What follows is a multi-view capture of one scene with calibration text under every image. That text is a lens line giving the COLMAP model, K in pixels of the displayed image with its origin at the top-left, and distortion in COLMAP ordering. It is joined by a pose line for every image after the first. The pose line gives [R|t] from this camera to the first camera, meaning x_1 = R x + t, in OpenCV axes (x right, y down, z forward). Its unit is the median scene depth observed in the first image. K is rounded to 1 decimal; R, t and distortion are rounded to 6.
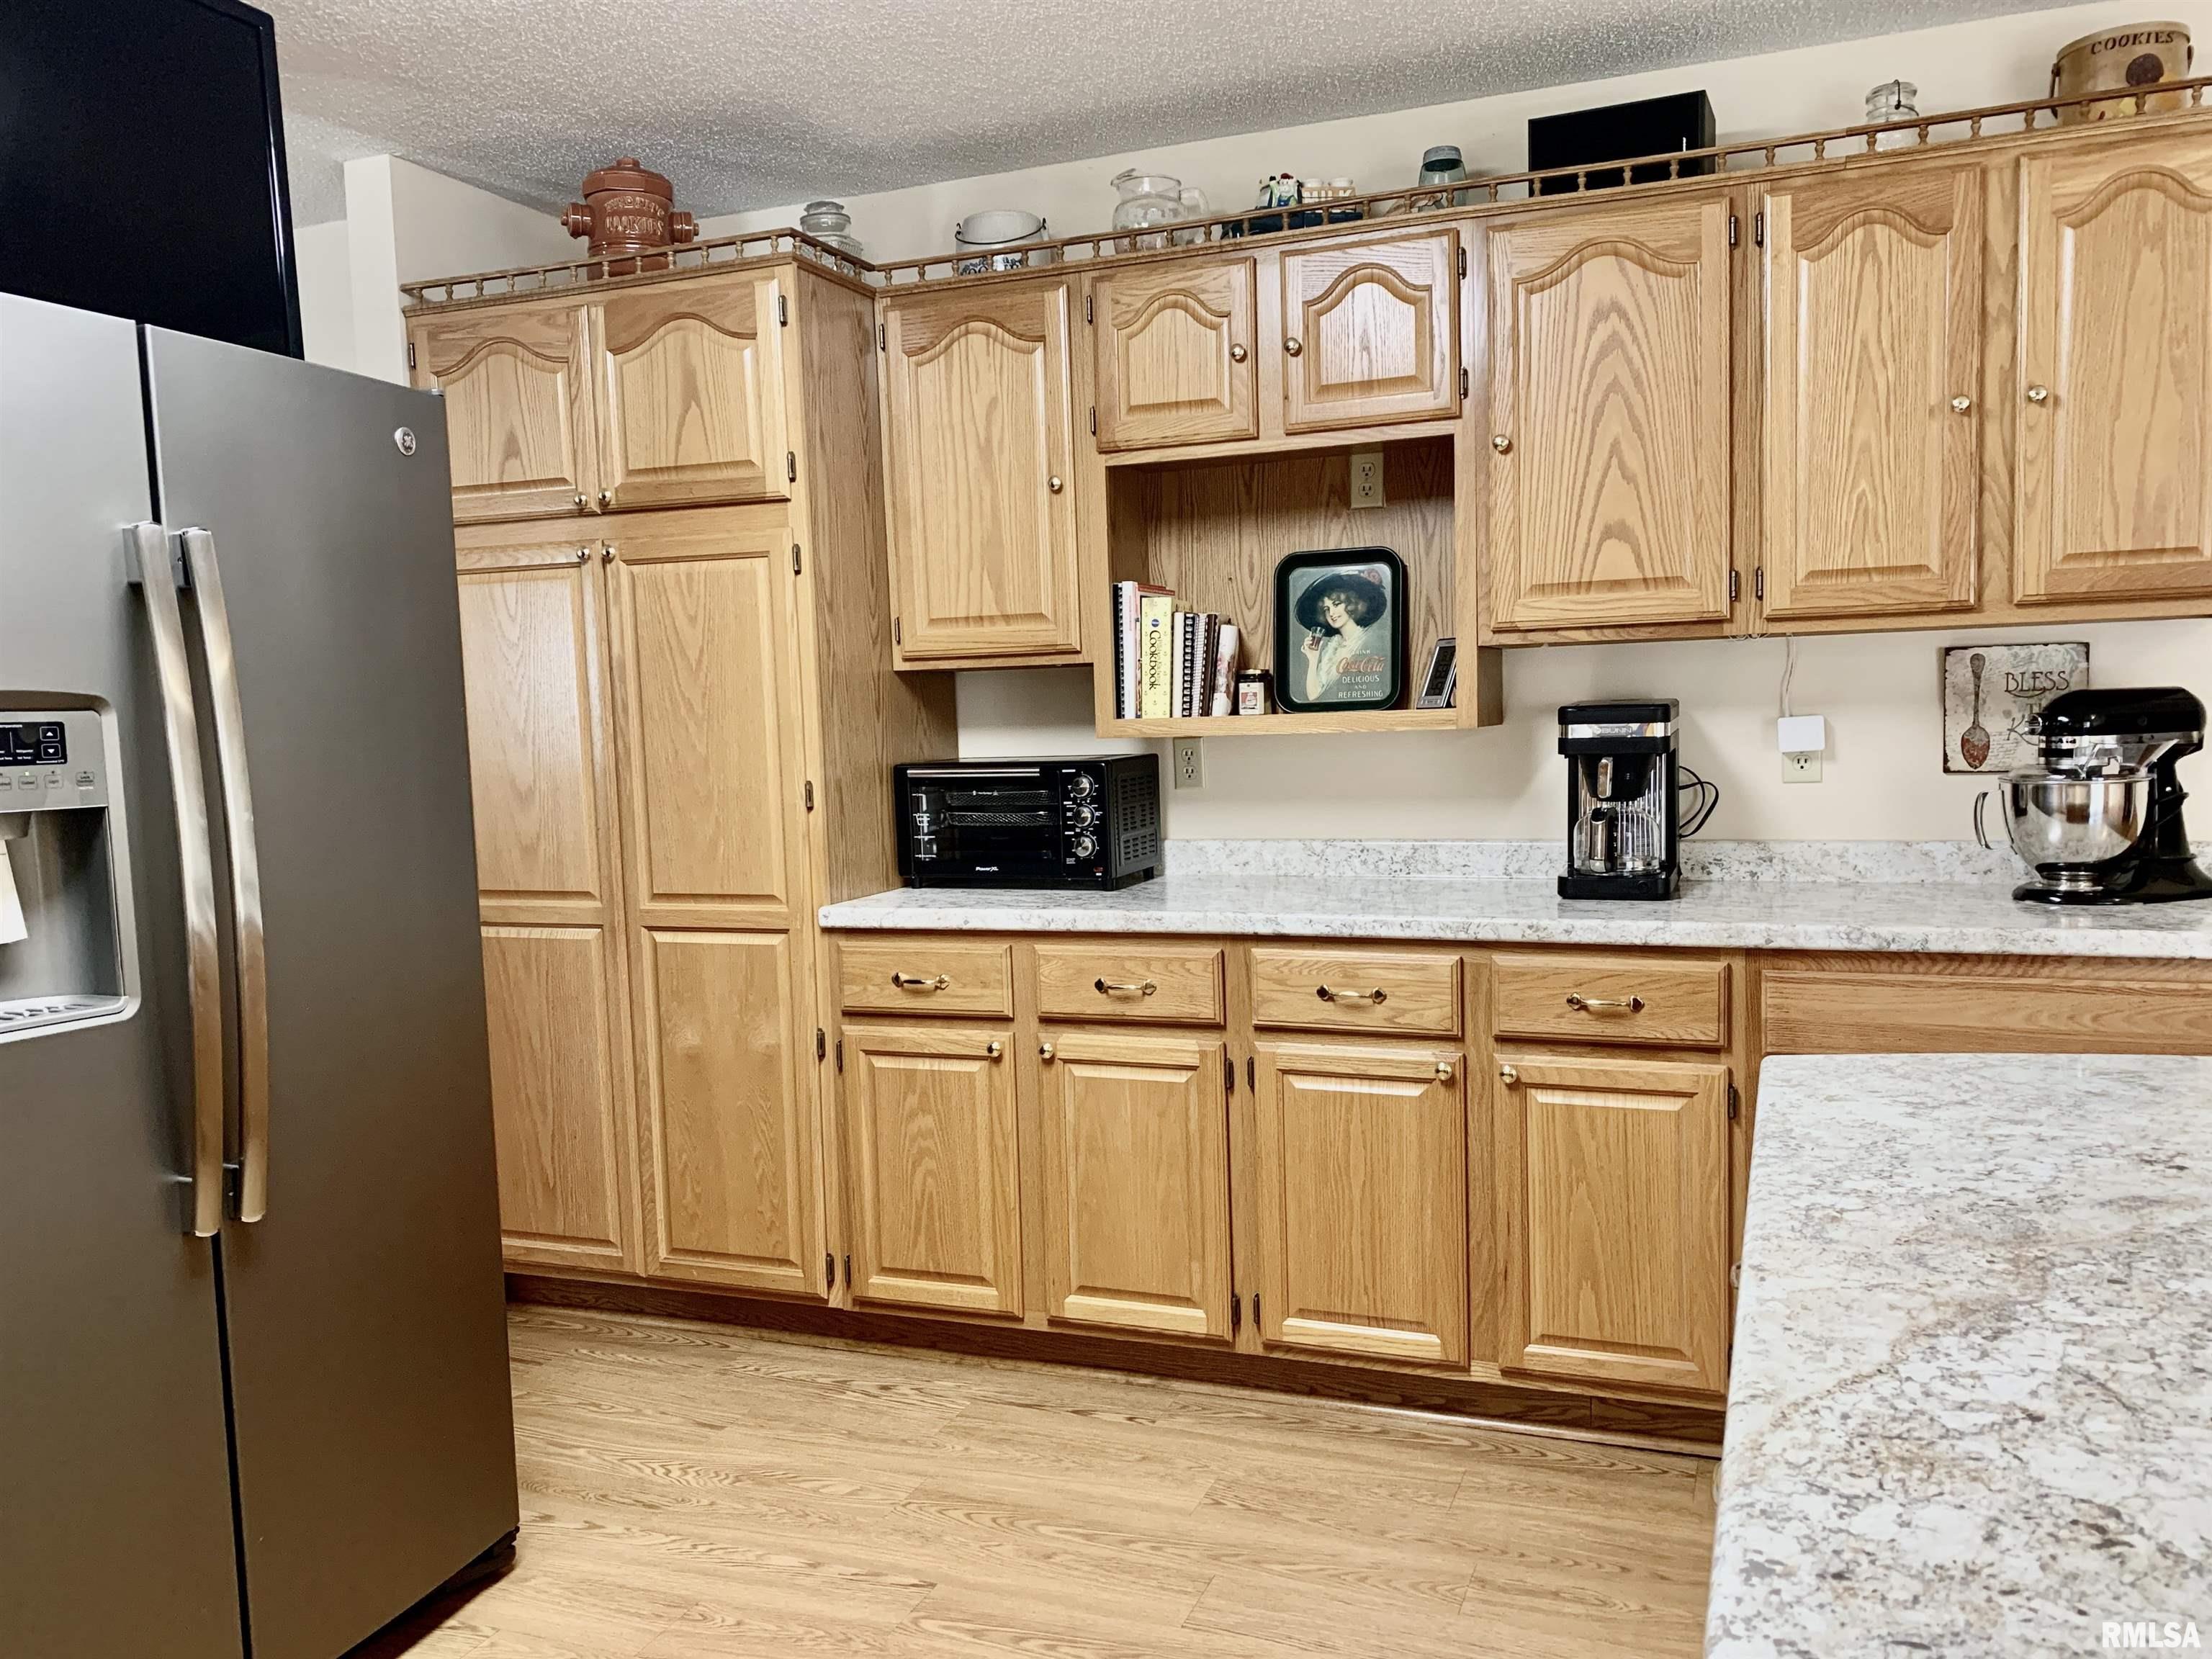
lens RADIAL K [[1680.1, 0, 1123.4], [0, 1680.1, 843.6], [0, 0, 1]] dist [0.048811, -0.054220]
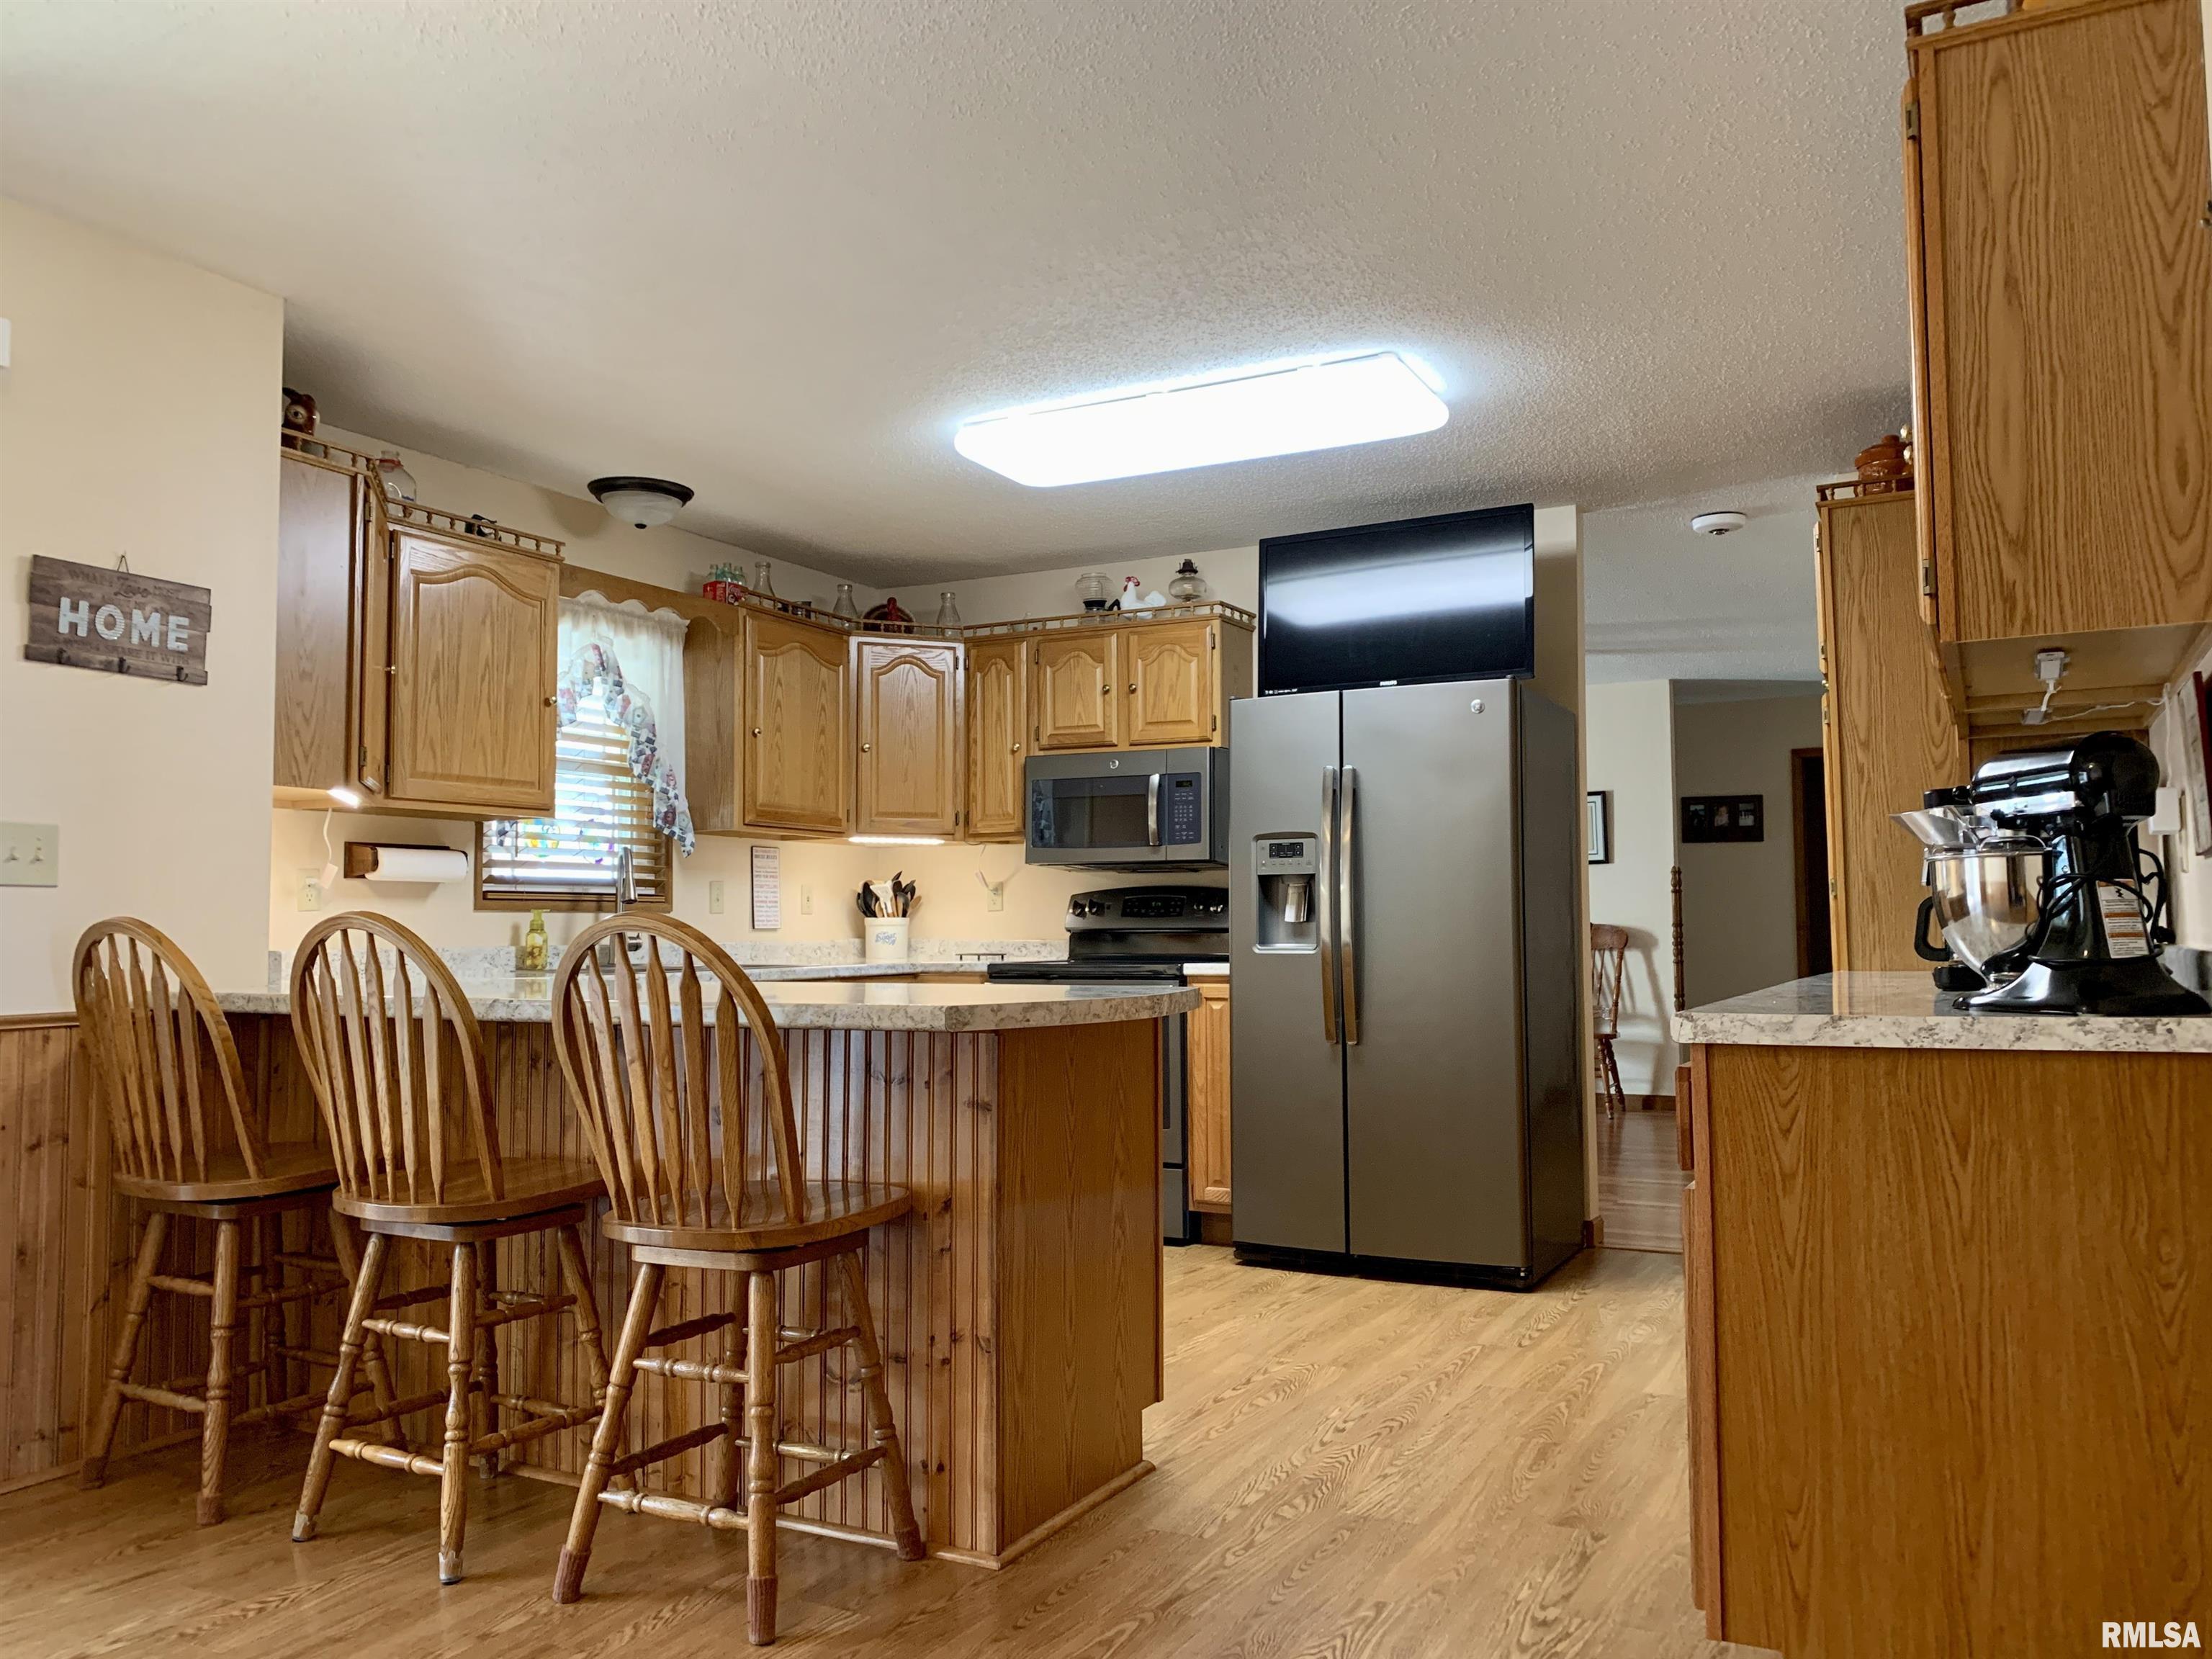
lens RADIAL K [[1680.1, 0, 1115.8], [0, 1680.1, 840.1], [0, 0, 1]] dist [0.048811, -0.054220]
pose [[-0.107133, -0.025329, -0.993922, 1.414892], [-0.065798, 0.997665, -0.018332, -0.003555], [0.992065, 0.063435, -0.108549, 0.663153]]
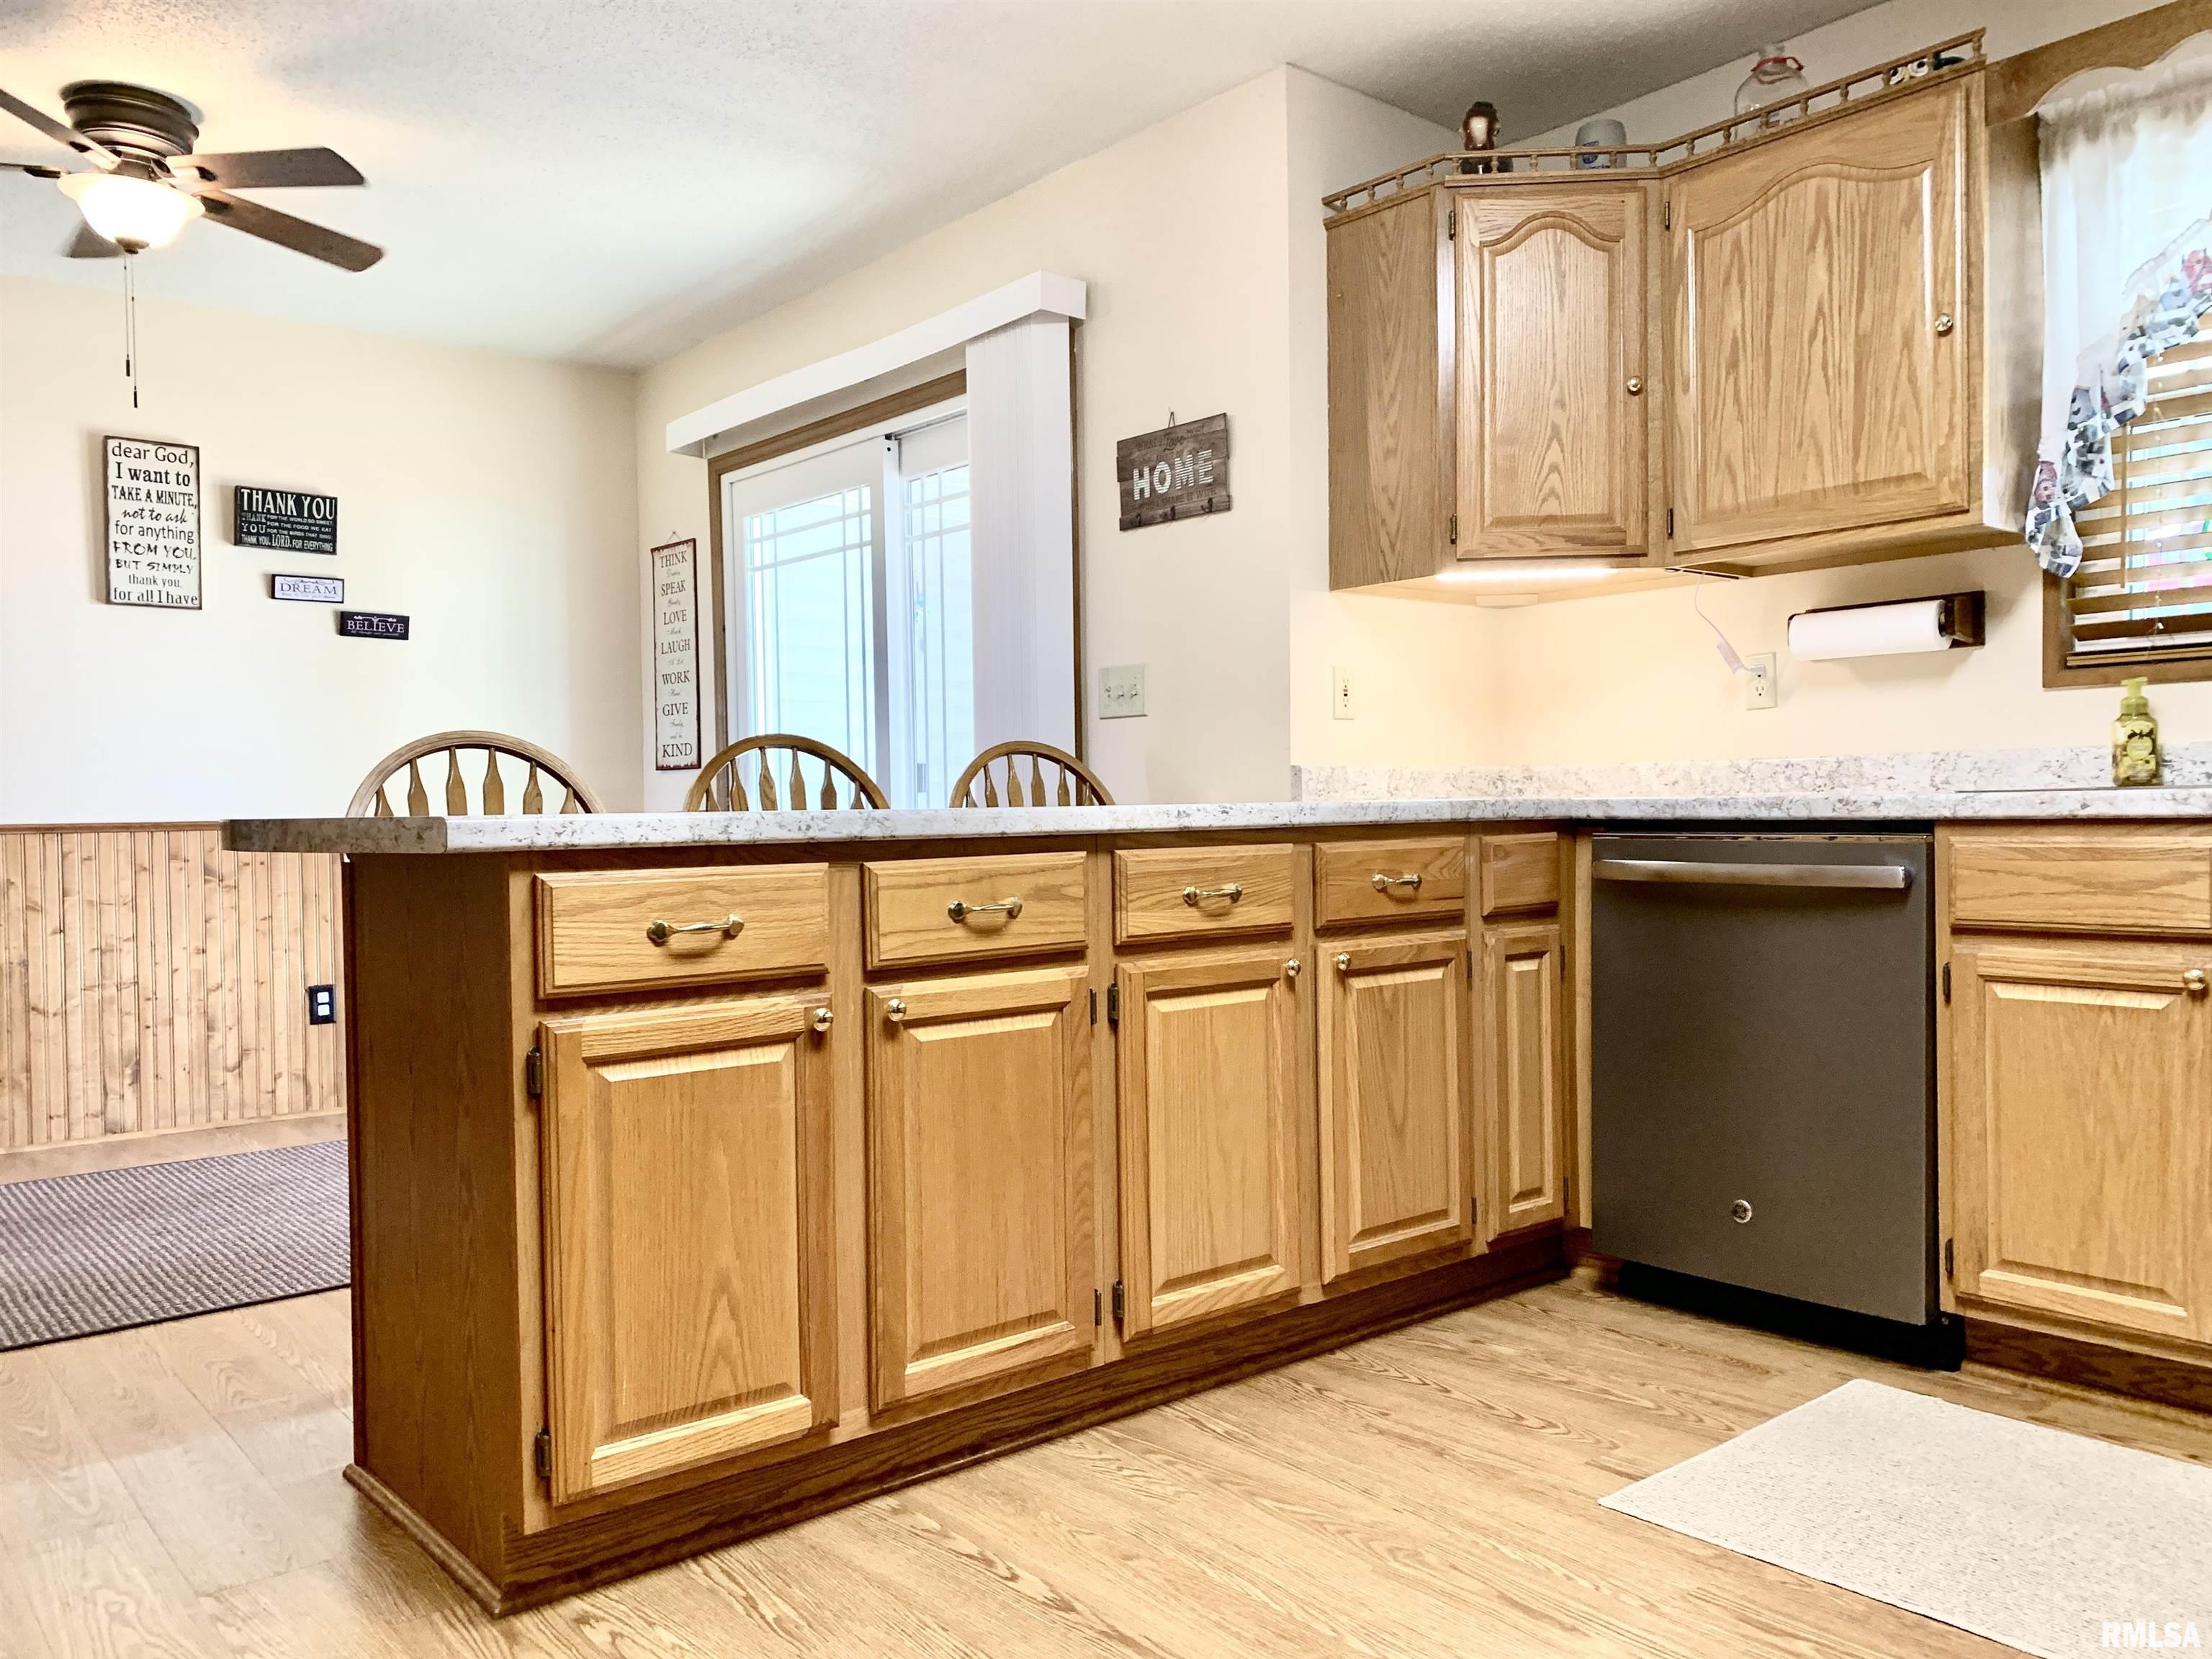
lens RADIAL K [[1680.1, 0, 1131.5], [0, 1680.1, 856.0], [0, 0, 1]] dist [0.048811, -0.054220]
pose [[-0.882685, 0.028832, 0.469080, -0.309058], [0.075273, 0.993904, 0.080554, 0.058035], [-0.463898, 0.106413, -0.879474, 1.044971]]
